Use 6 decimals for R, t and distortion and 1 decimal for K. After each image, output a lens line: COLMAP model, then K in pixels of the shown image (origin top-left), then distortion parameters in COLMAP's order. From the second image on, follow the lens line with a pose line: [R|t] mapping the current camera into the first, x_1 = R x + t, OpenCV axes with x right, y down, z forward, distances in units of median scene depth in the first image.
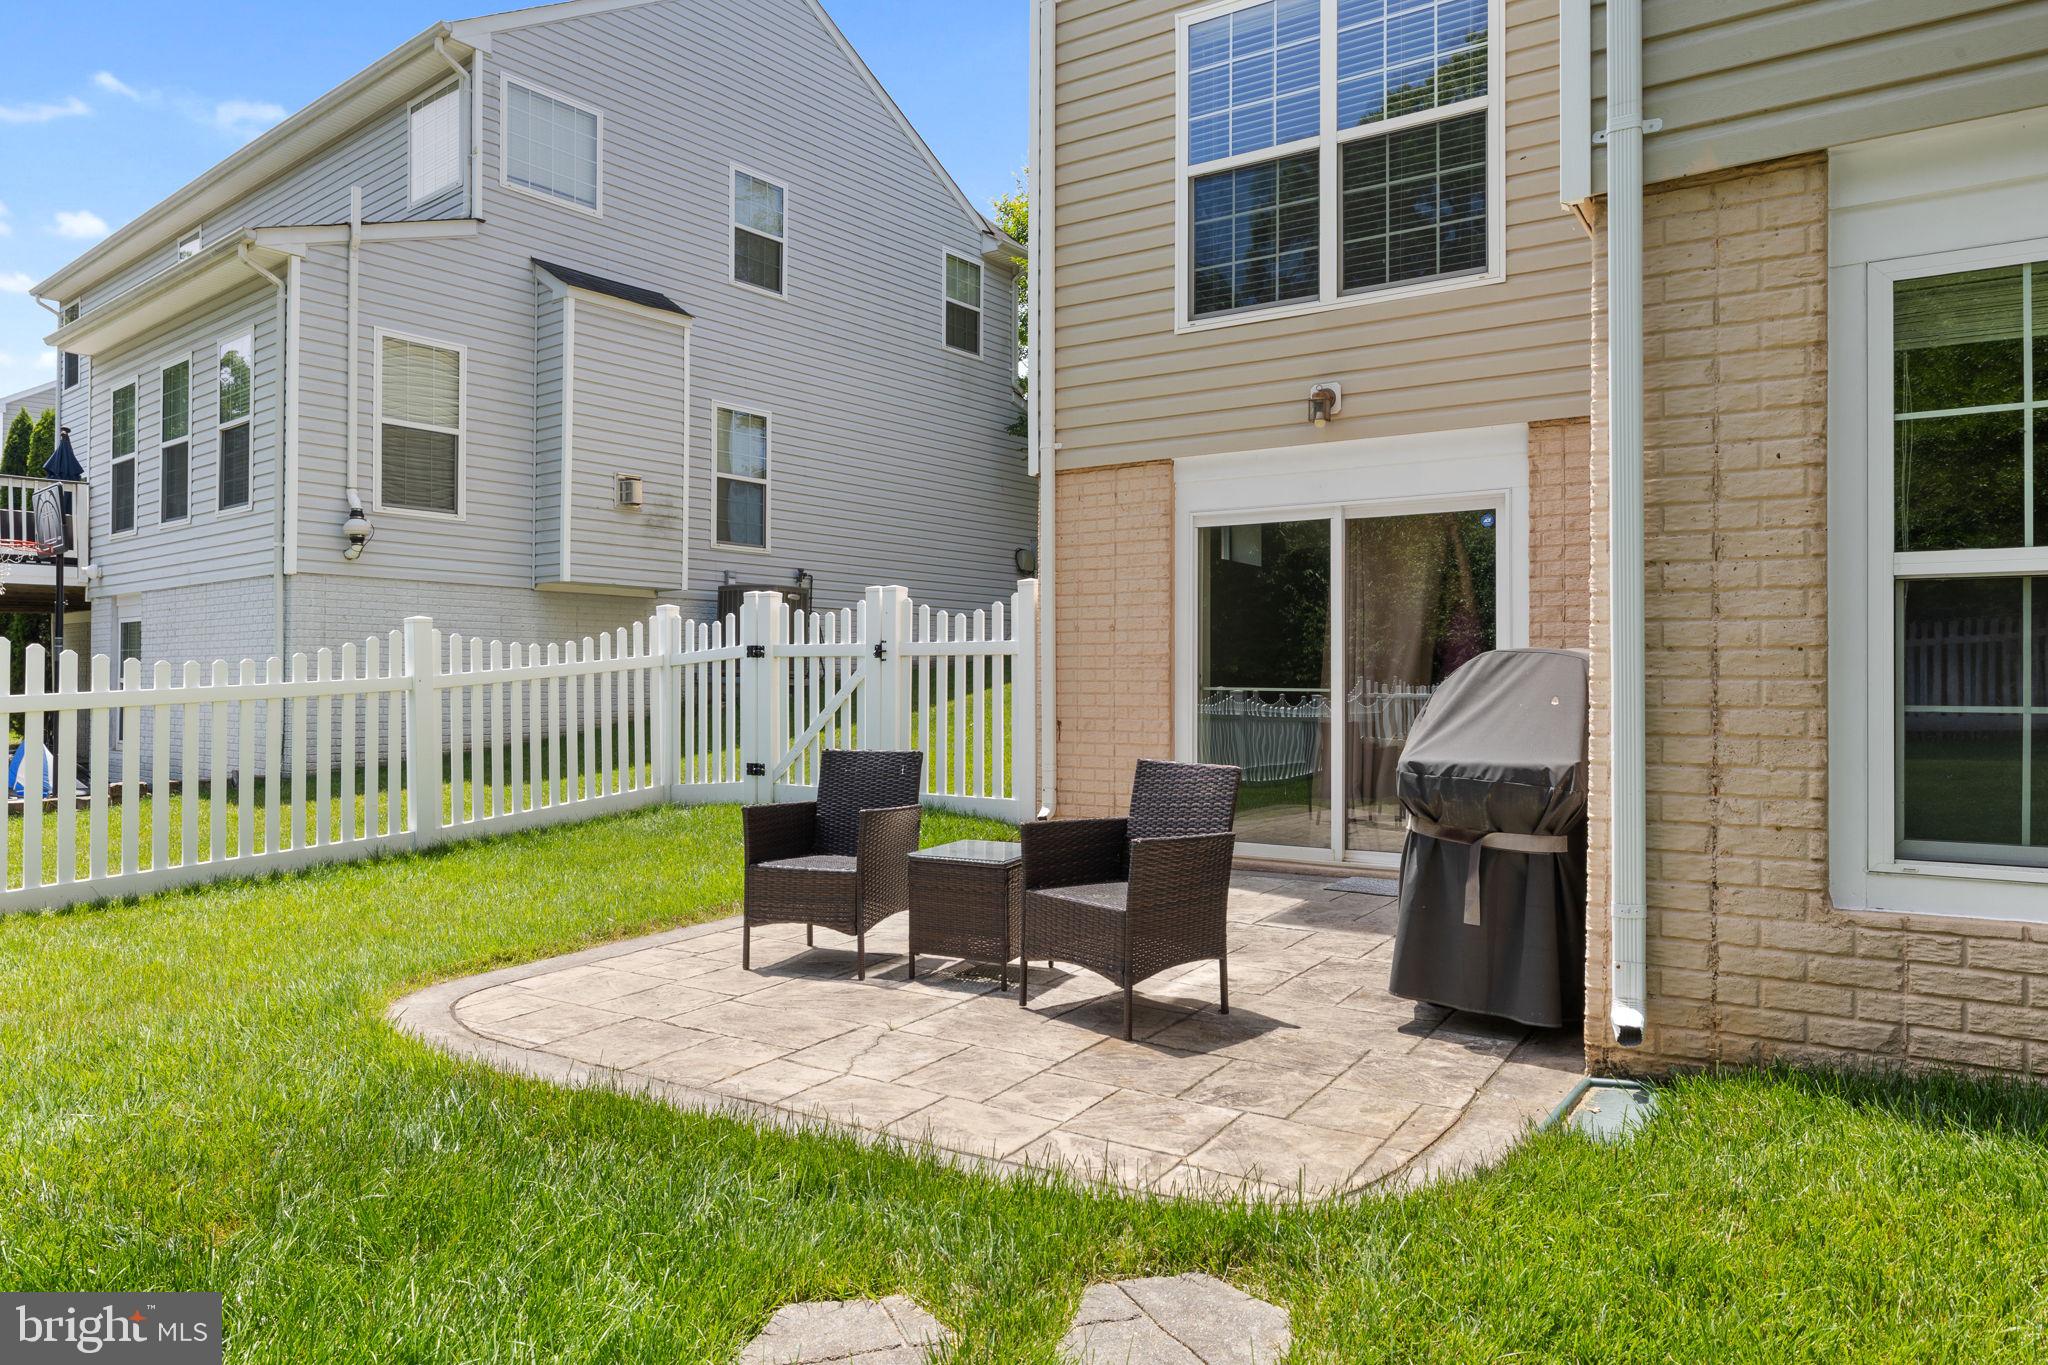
lens RADIAL K [[1297.9, 0, 1024.0], [0, 1297.9, 682.5], [0, 0, 1]] dist [-0.001846, -0.000266]
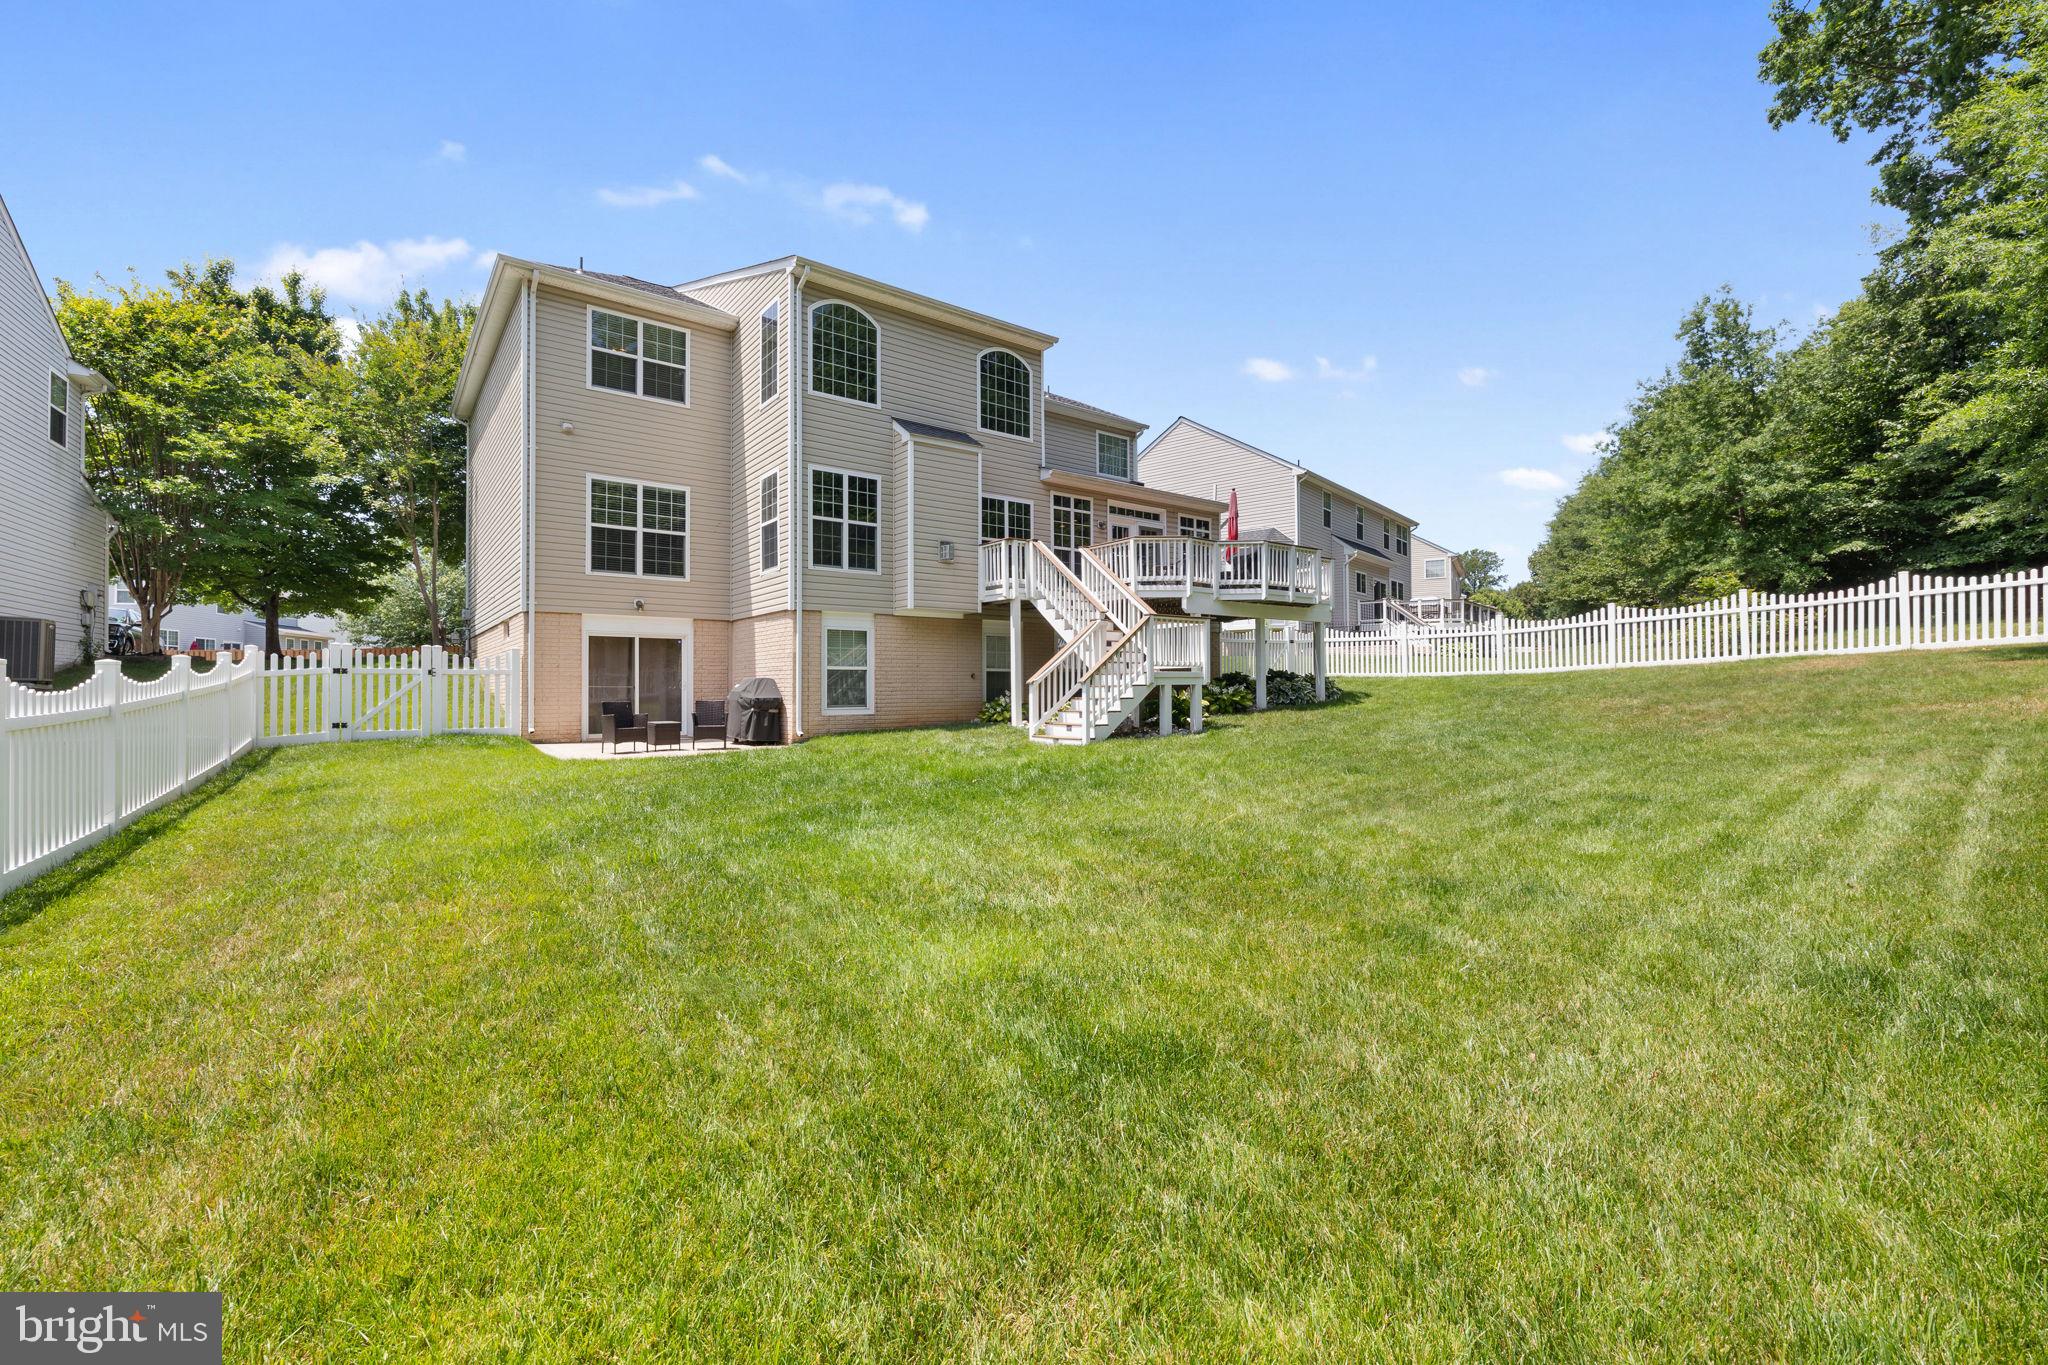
lens RADIAL K [[859.9, 0, 1030.7], [0, 859.9, 676.6], [0, 0, 1]] dist [-0.002208, -0.000177]
pose [[0.344313, 0.009261, 0.938809, -1.561940], [0.003891, 0.999929, -0.011291, 0.008274], [-0.938847, 0.007541, 0.344252, -0.779637]]
